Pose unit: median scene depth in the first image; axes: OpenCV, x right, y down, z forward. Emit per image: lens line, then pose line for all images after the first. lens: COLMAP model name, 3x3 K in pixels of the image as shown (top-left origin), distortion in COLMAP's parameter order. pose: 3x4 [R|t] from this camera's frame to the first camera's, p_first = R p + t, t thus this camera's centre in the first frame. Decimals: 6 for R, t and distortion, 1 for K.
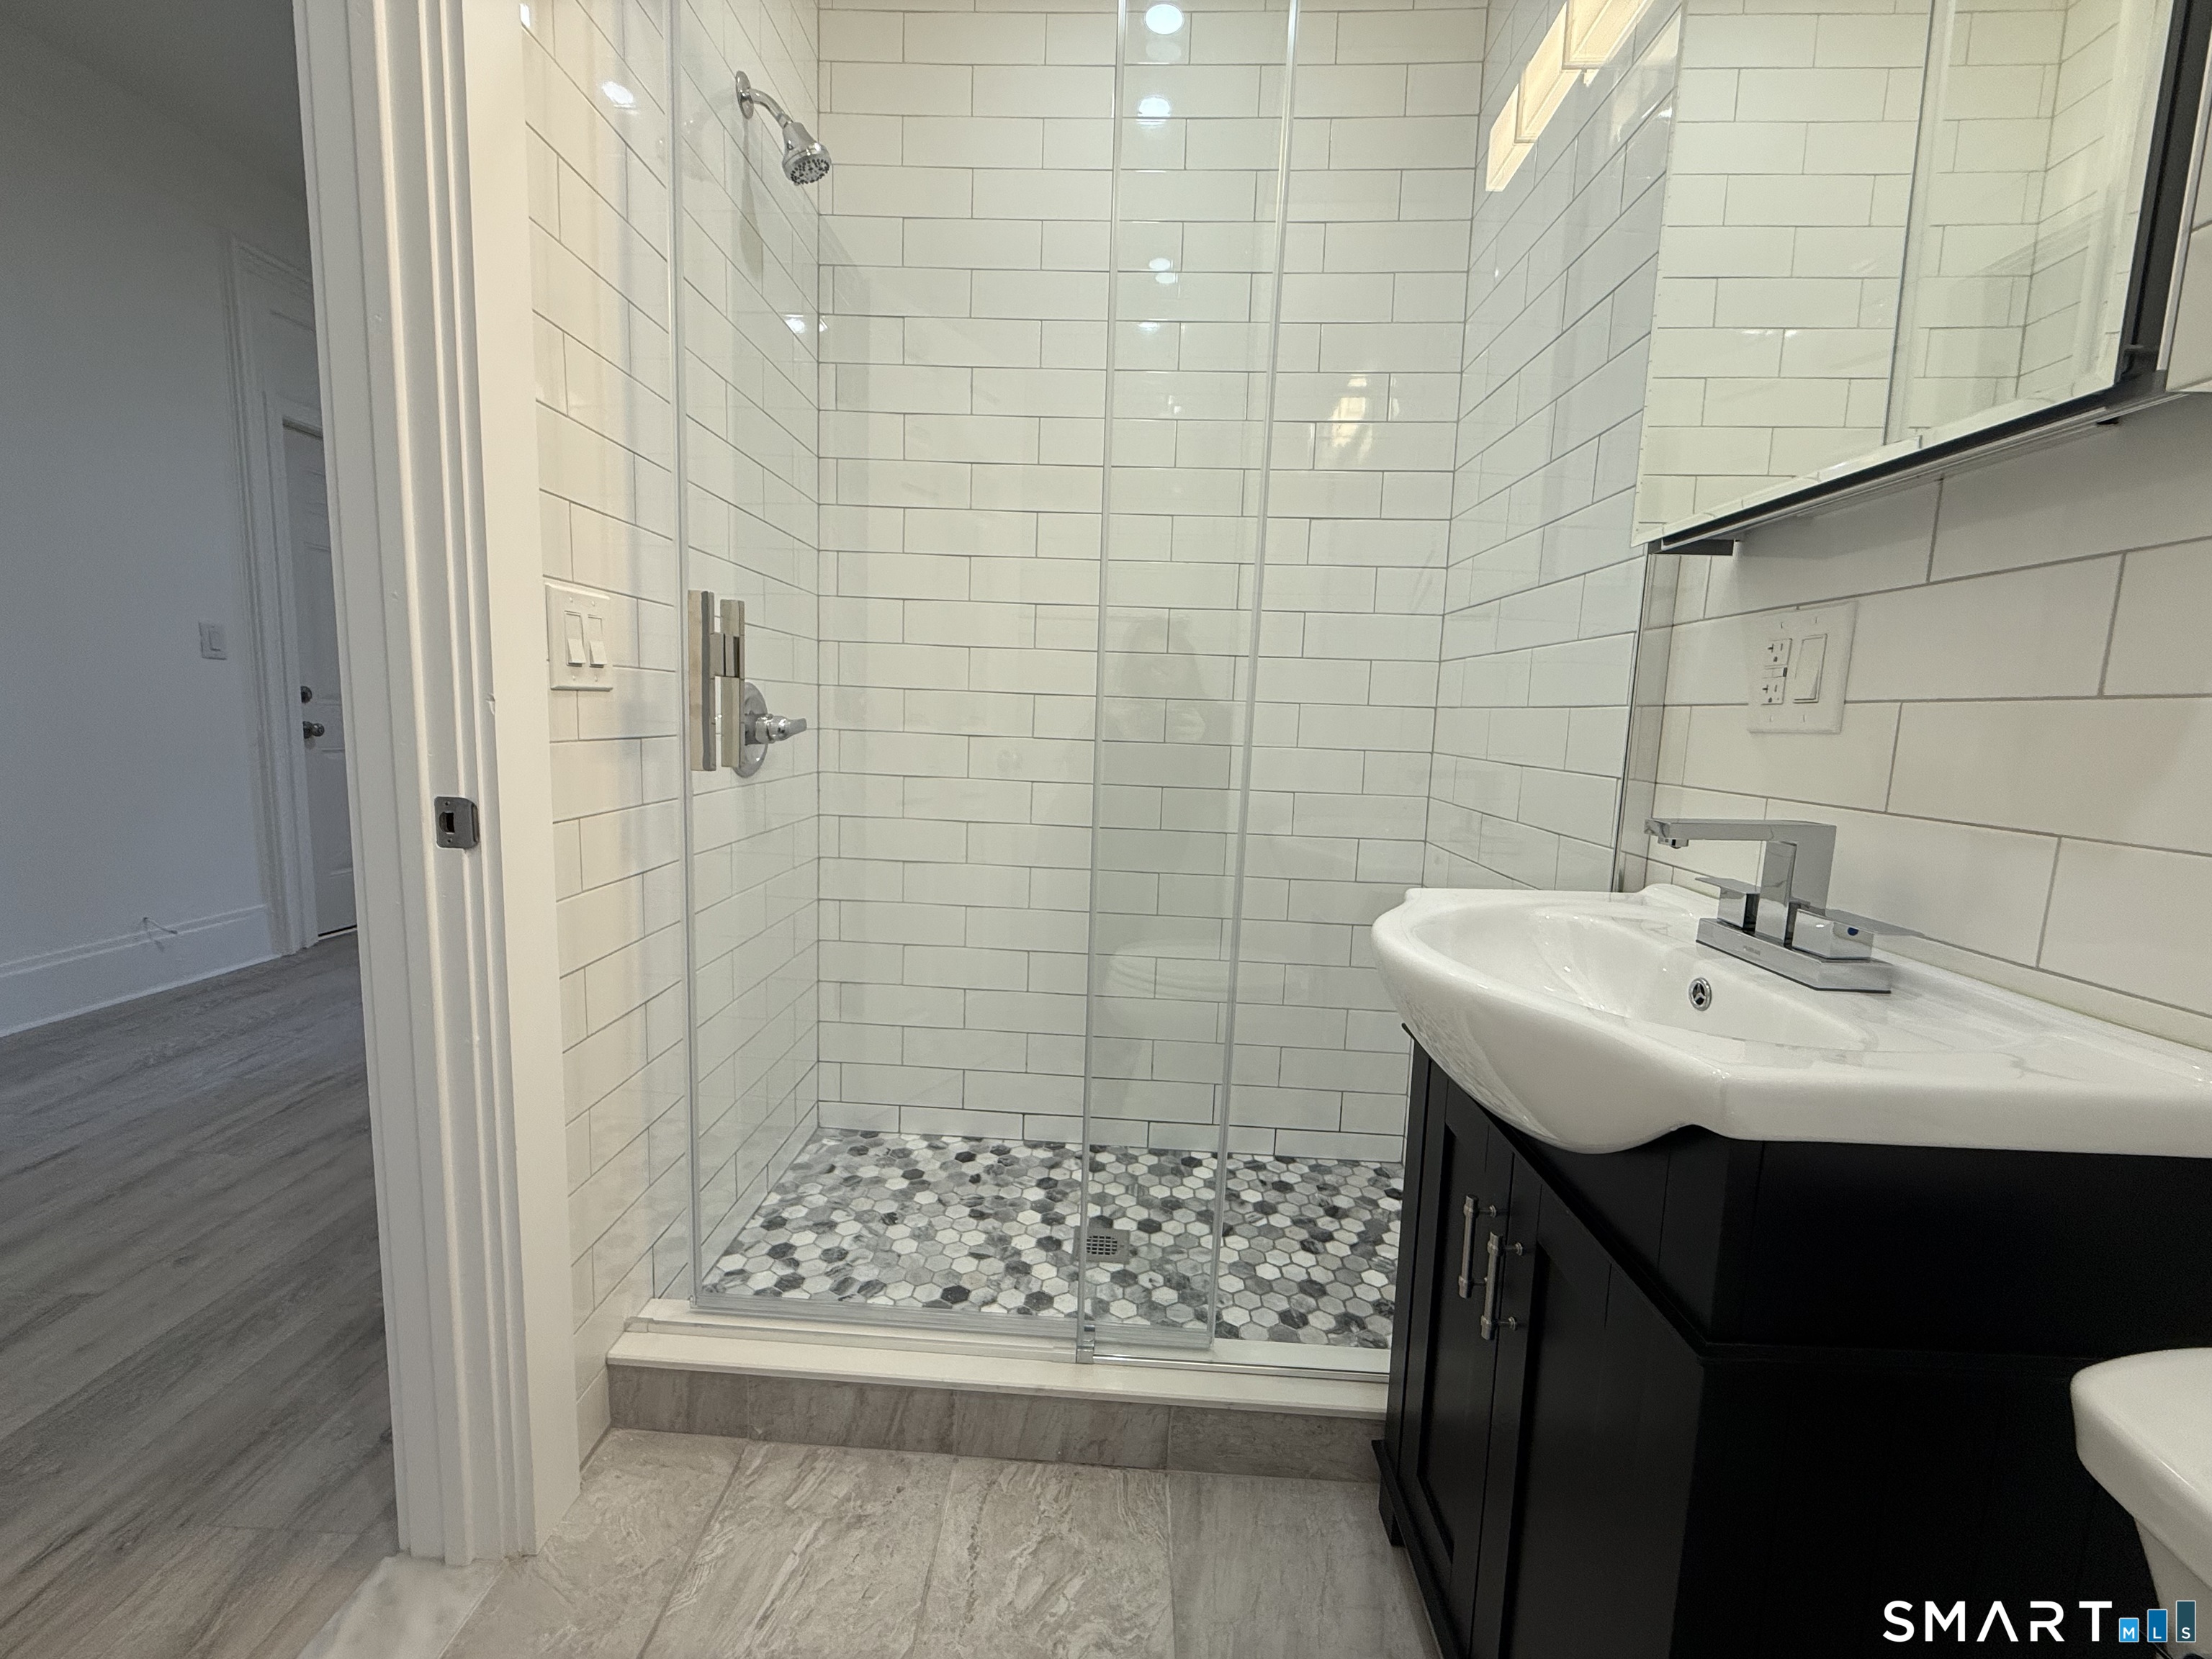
lens RADIAL K [[880.0, 0, 1100.9], [0, 880.0, 821.2], [0, 0, 1]] dist [-0.000560, -0.000223]
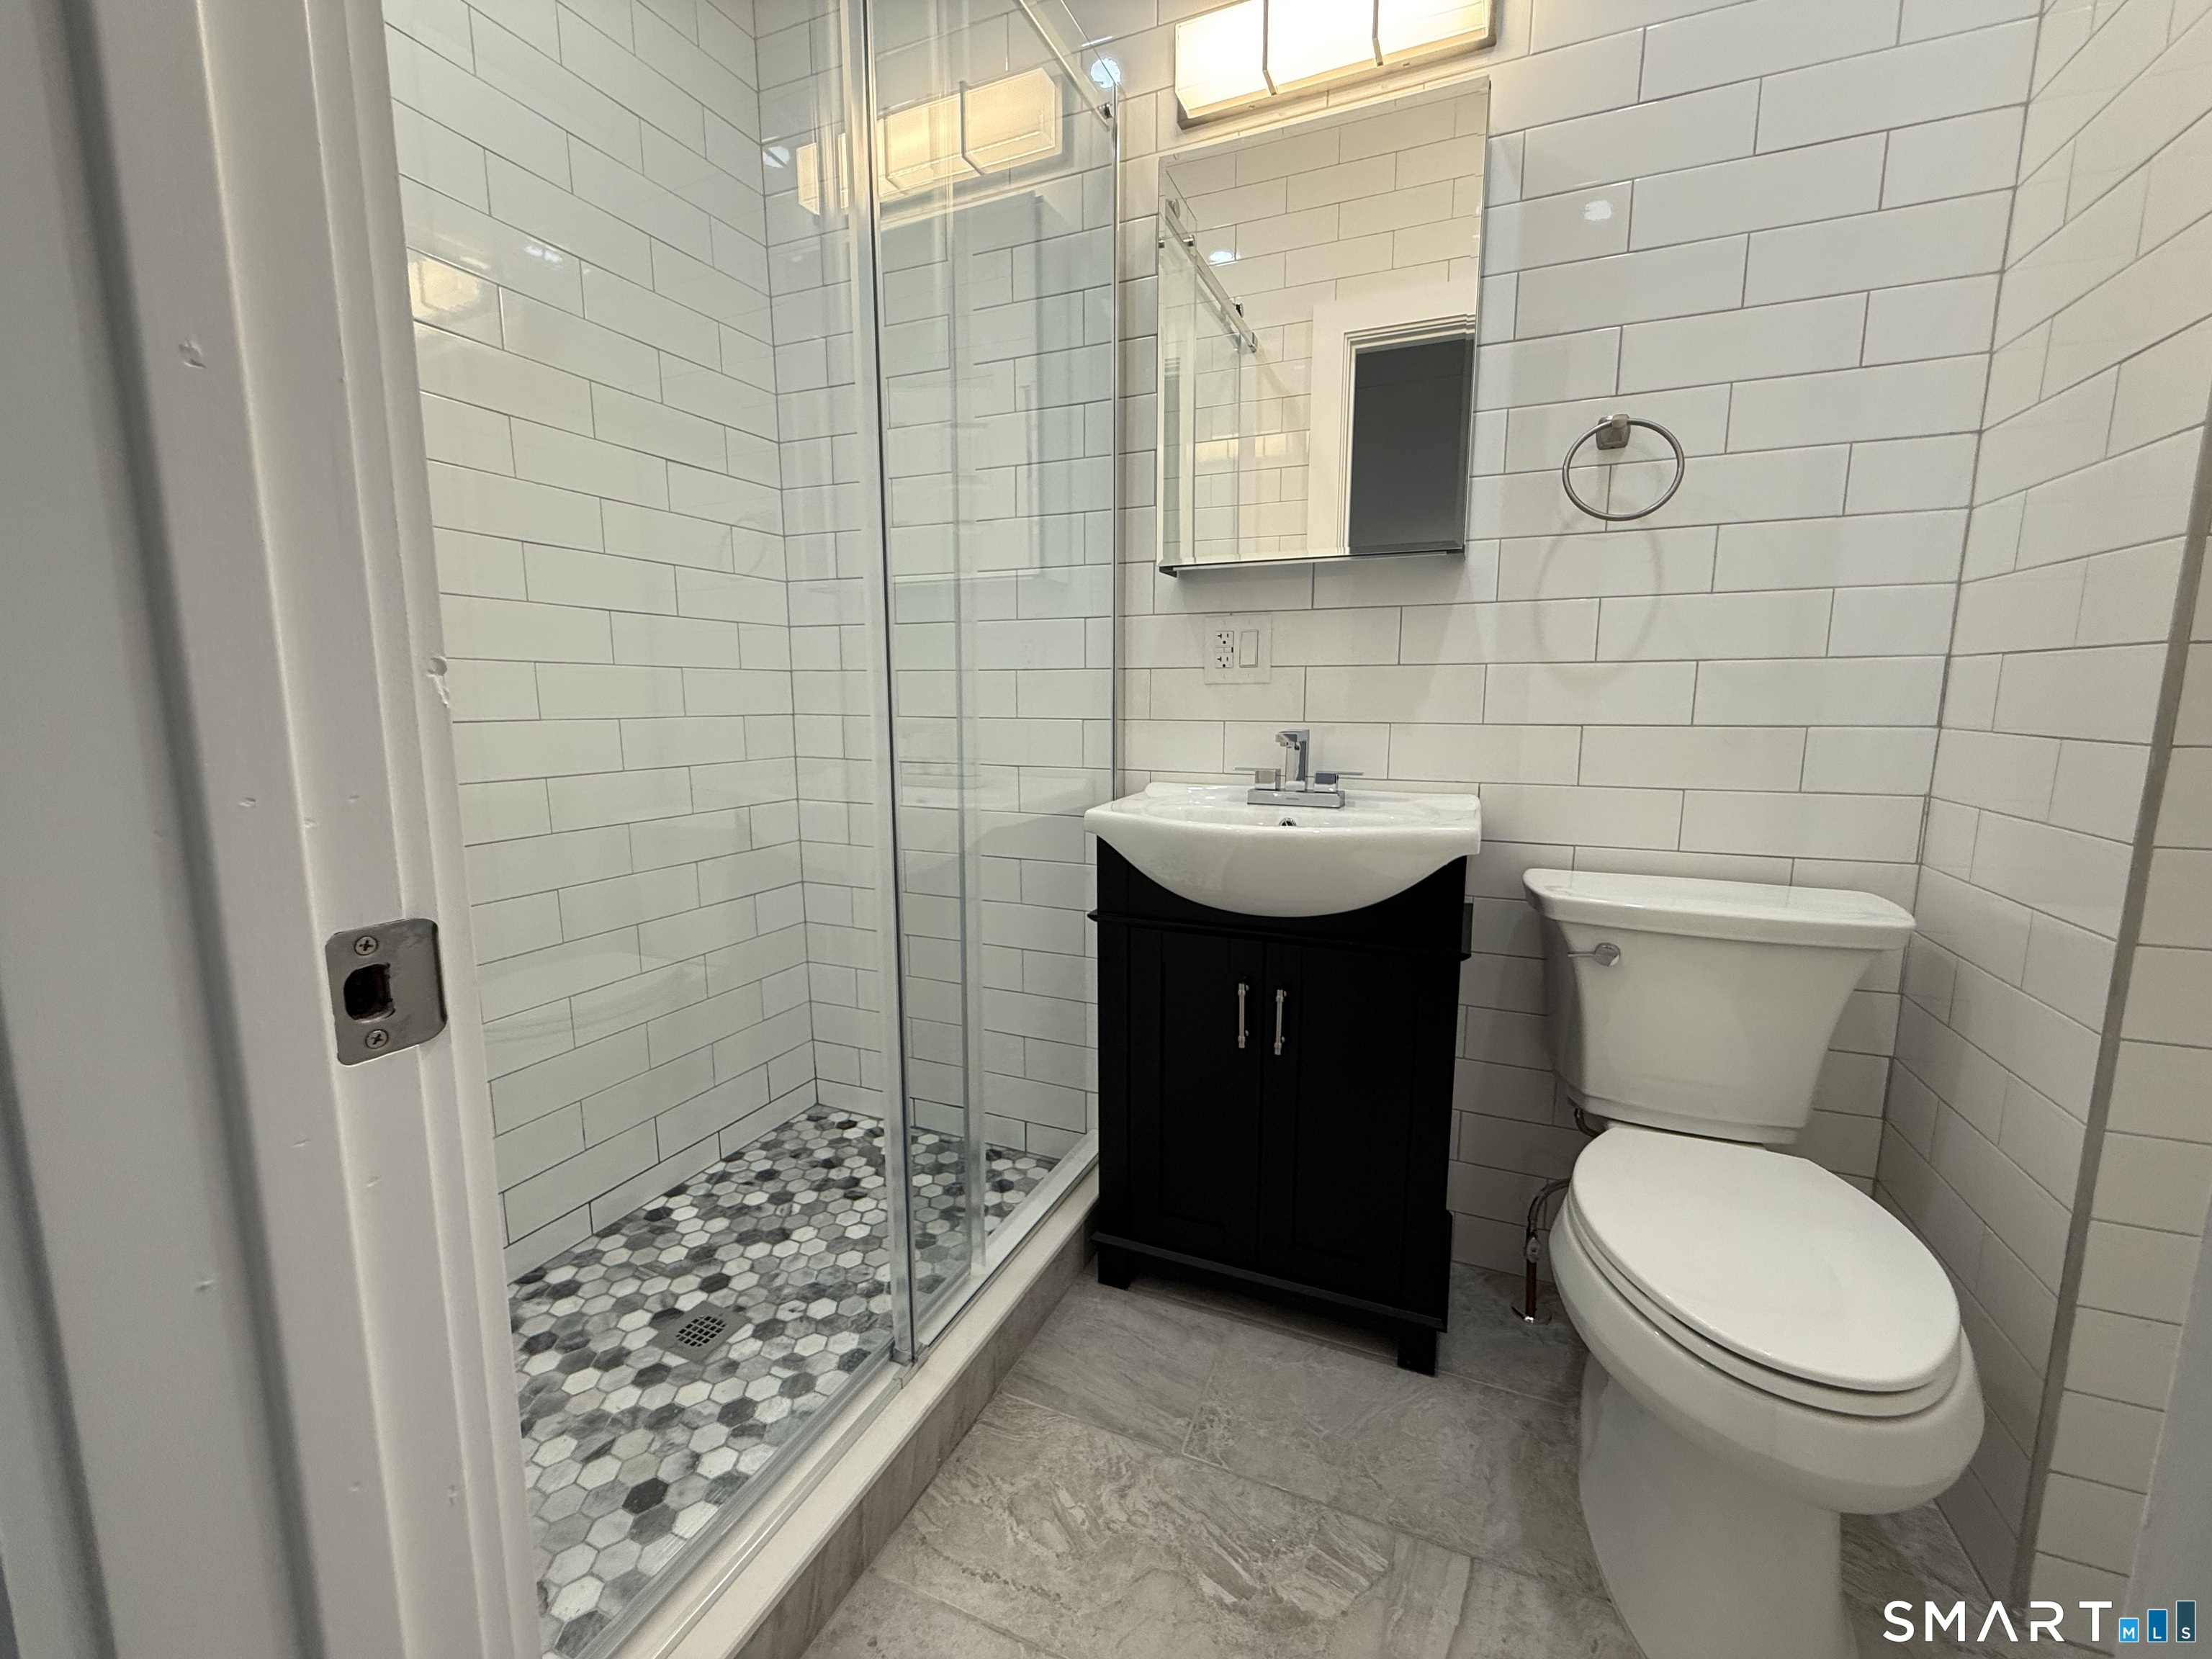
lens RADIAL K [[880.0, 0, 1102.5], [0, 880.0, 826.4], [0, 0, 1]] dist [-0.000560, -0.000223]
pose [[0.363386, -0.168054, 0.916356, -0.574340], [0.122760, 0.983657, 0.131716, -0.047983], [-0.923515, 0.064628, 0.378077, 0.333758]]
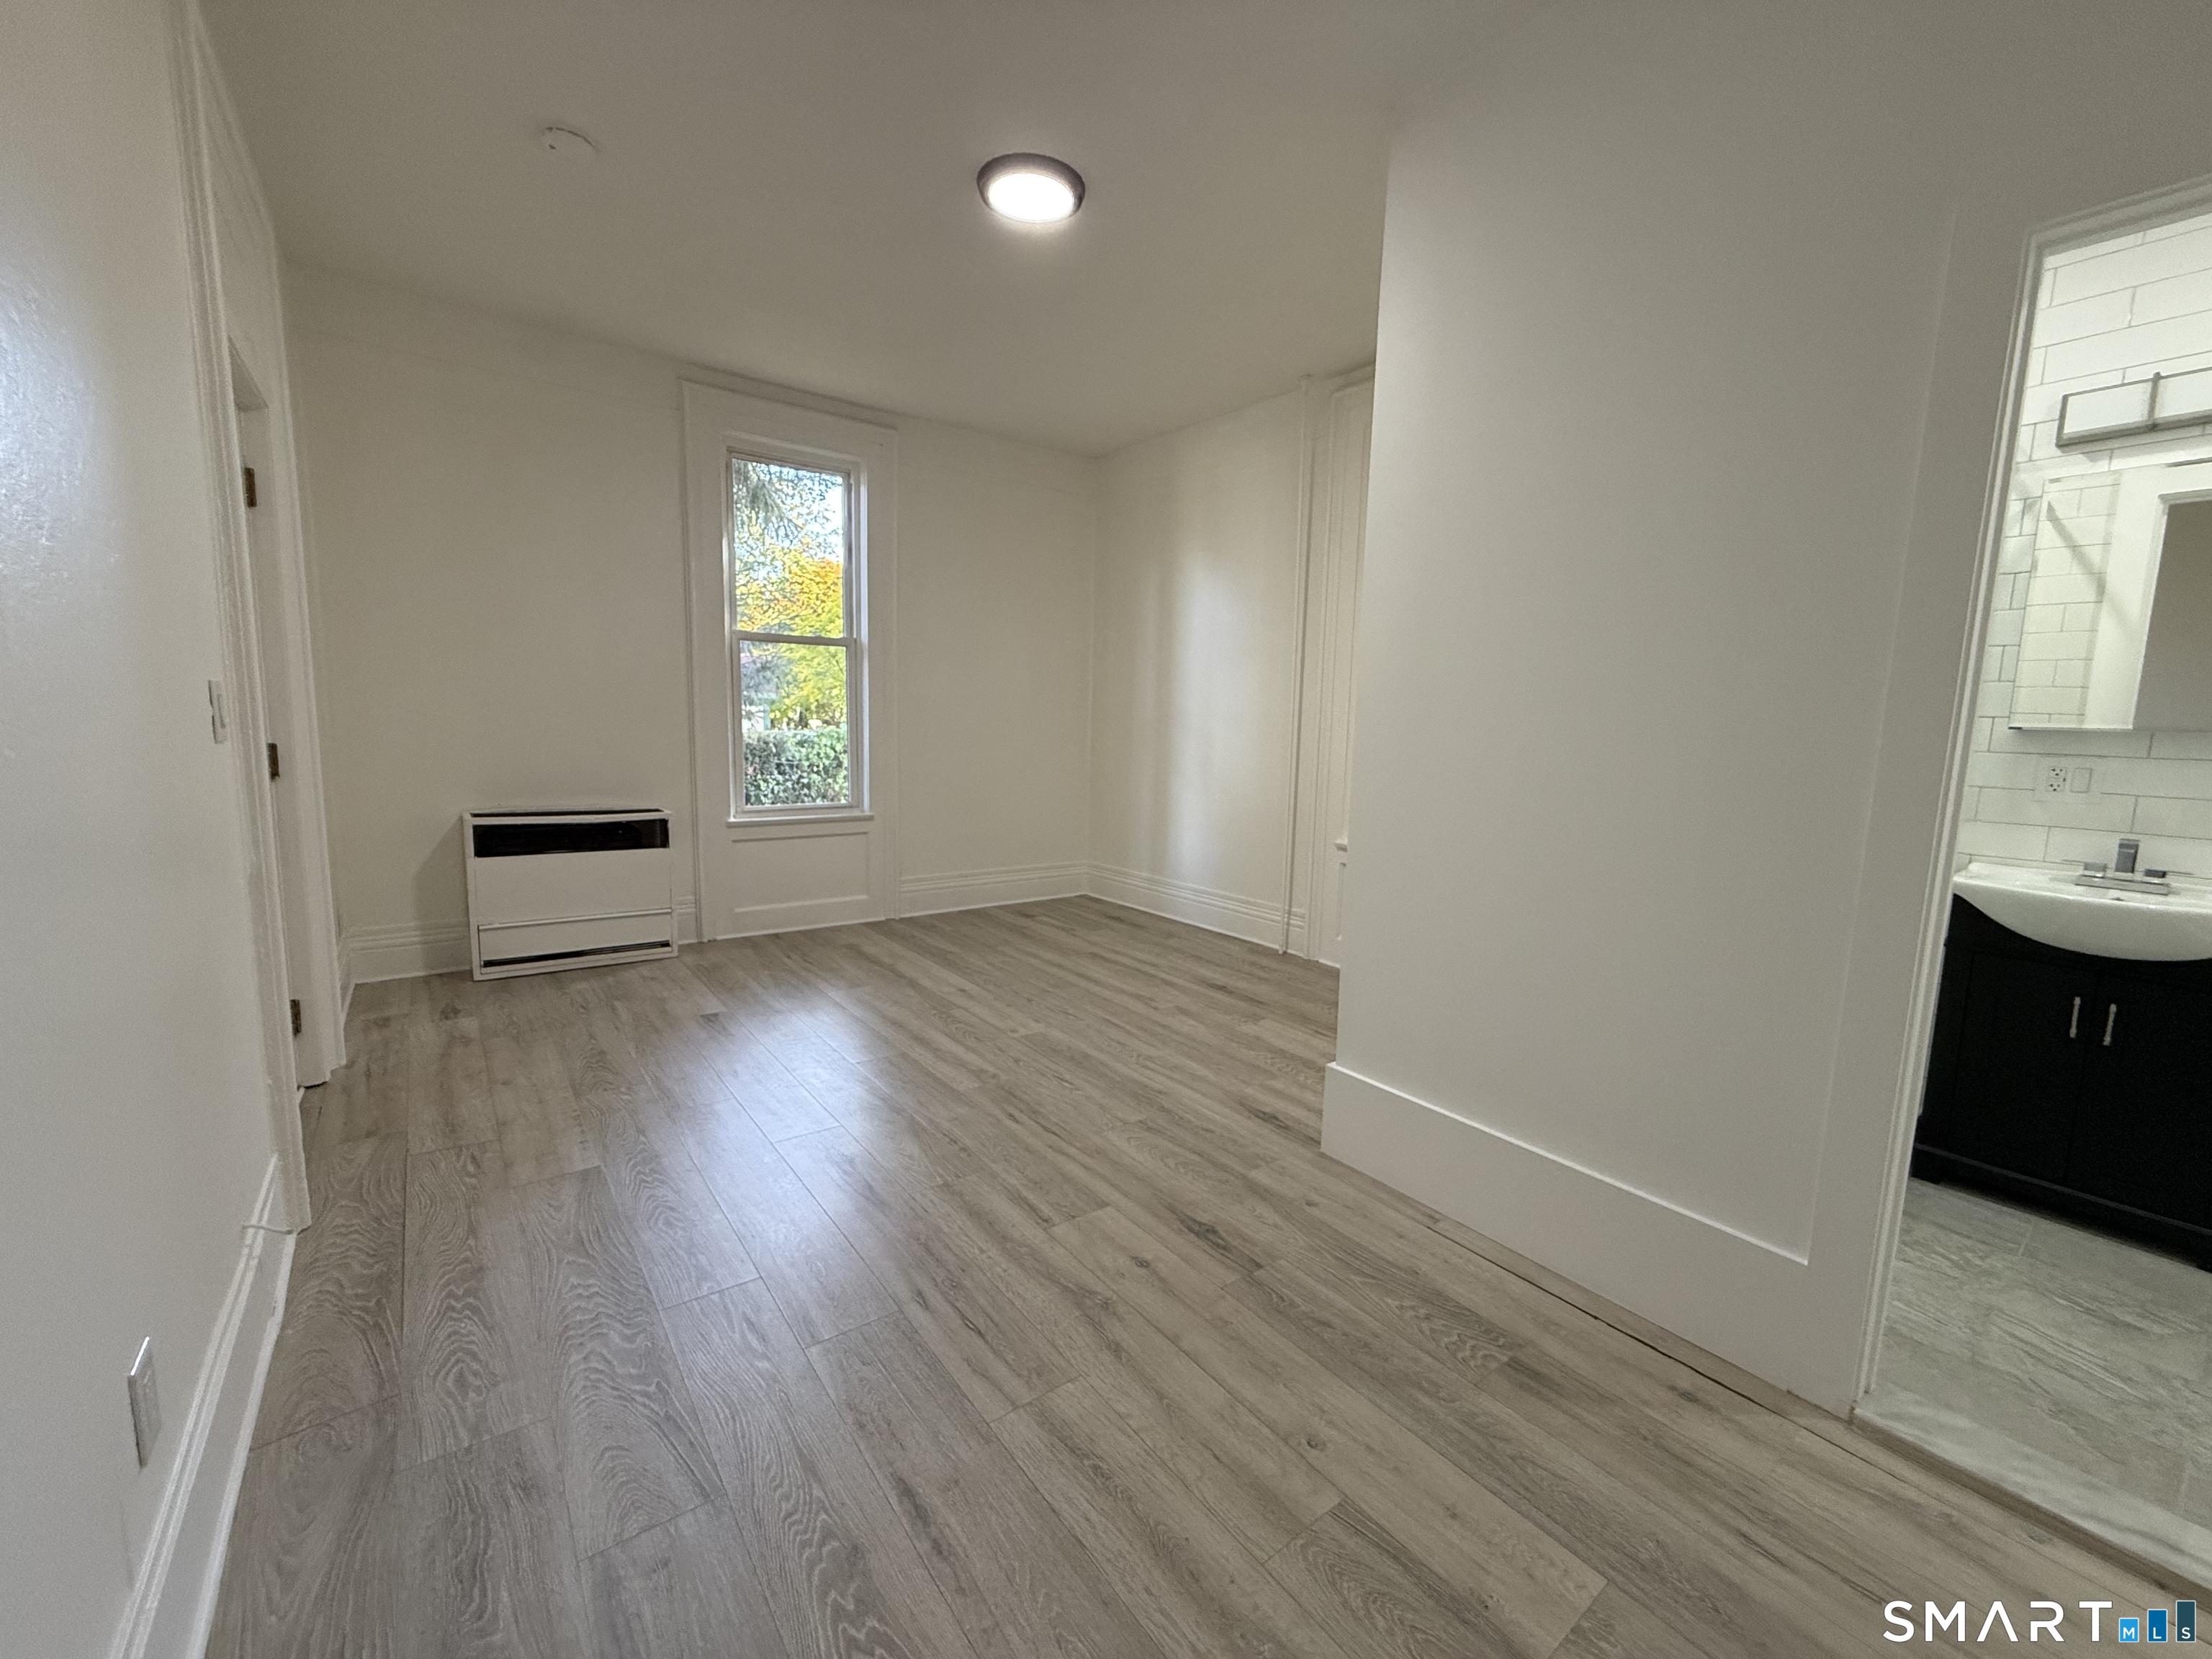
lens RADIAL K [[880.0, 0, 1110.9], [0, 880.0, 826.4], [0, 0, 1]] dist [-0.000560, -0.000223]
pose [[0.773235, -0.087812, 0.628010, -1.758707], [0.071664, 0.996122, 0.051046, -0.208576], [-0.630057, 0.005535, 0.776529, 0.425942]]
